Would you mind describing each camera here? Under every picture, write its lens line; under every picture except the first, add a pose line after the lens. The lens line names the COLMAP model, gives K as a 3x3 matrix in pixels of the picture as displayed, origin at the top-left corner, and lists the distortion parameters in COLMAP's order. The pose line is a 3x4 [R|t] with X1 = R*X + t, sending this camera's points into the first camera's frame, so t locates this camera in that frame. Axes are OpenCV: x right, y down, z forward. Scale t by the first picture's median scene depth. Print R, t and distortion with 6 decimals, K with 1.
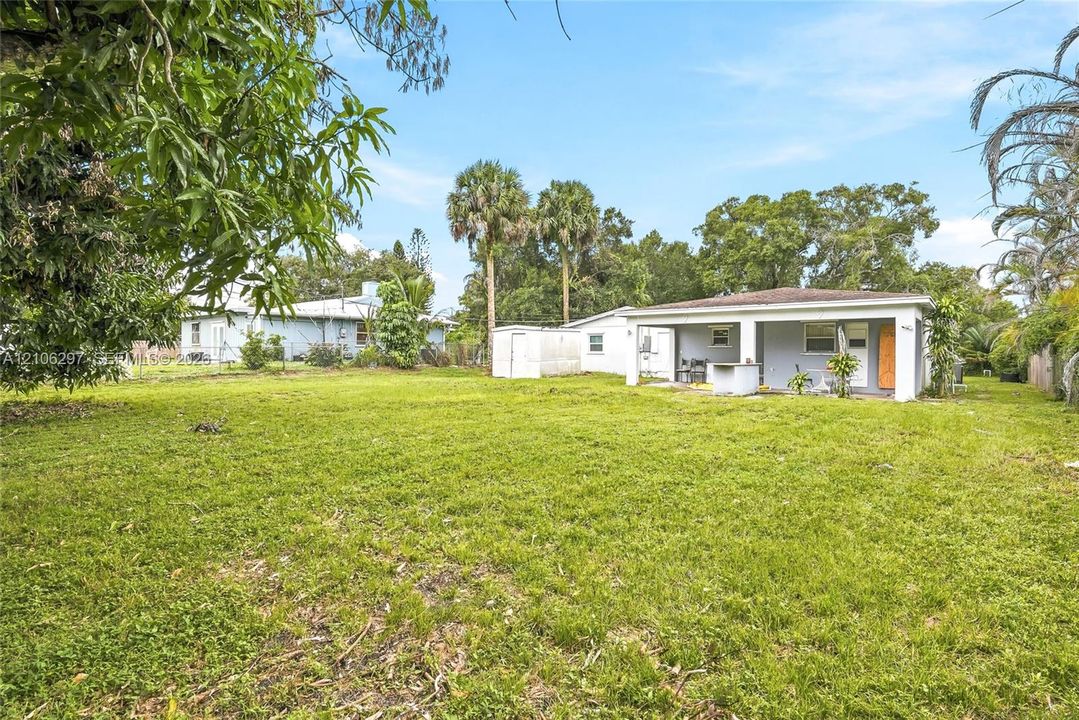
lens RADIAL K [[530.3, 0, 539.5], [0, 530.3, 360.0], [0, 0, 1]] dist [0.003712, 0.000367]
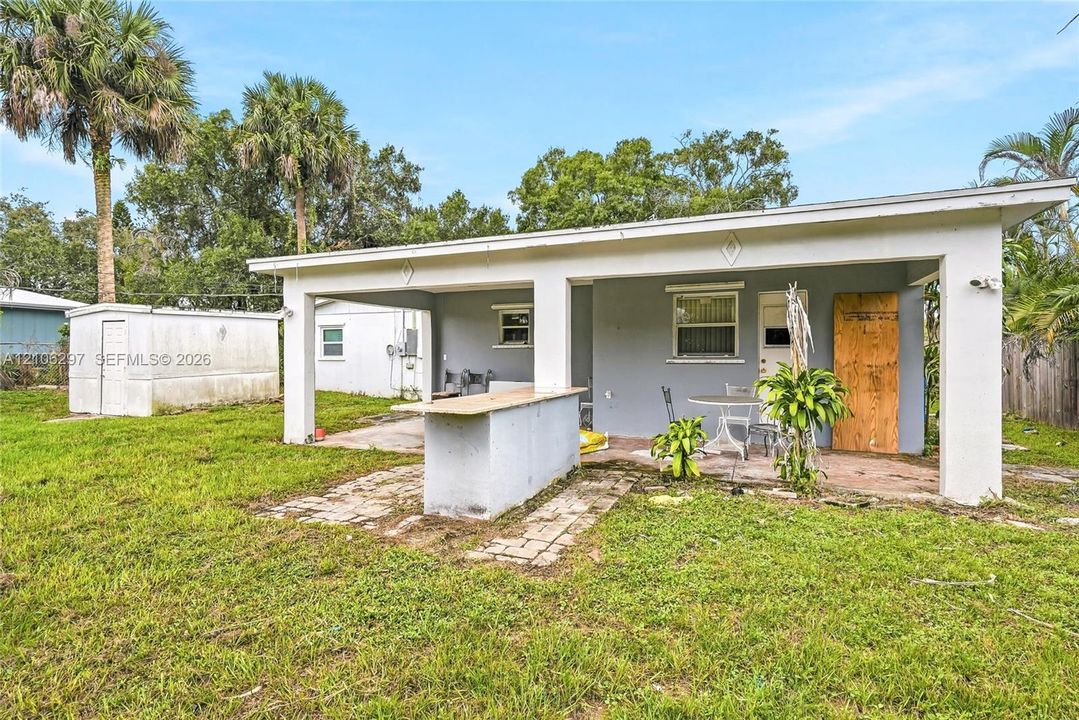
lens RADIAL K [[530.3, 0, 539.5], [0, 530.3, 360.0], [0, 0, 1]] dist [0.003712, 0.000367]
pose [[0.958236, -0.013059, 0.285681, 0.152820], [0.013680, 0.999906, -0.000178, -0.008208], [-0.285652, 0.004079, 0.958325, 0.354889]]
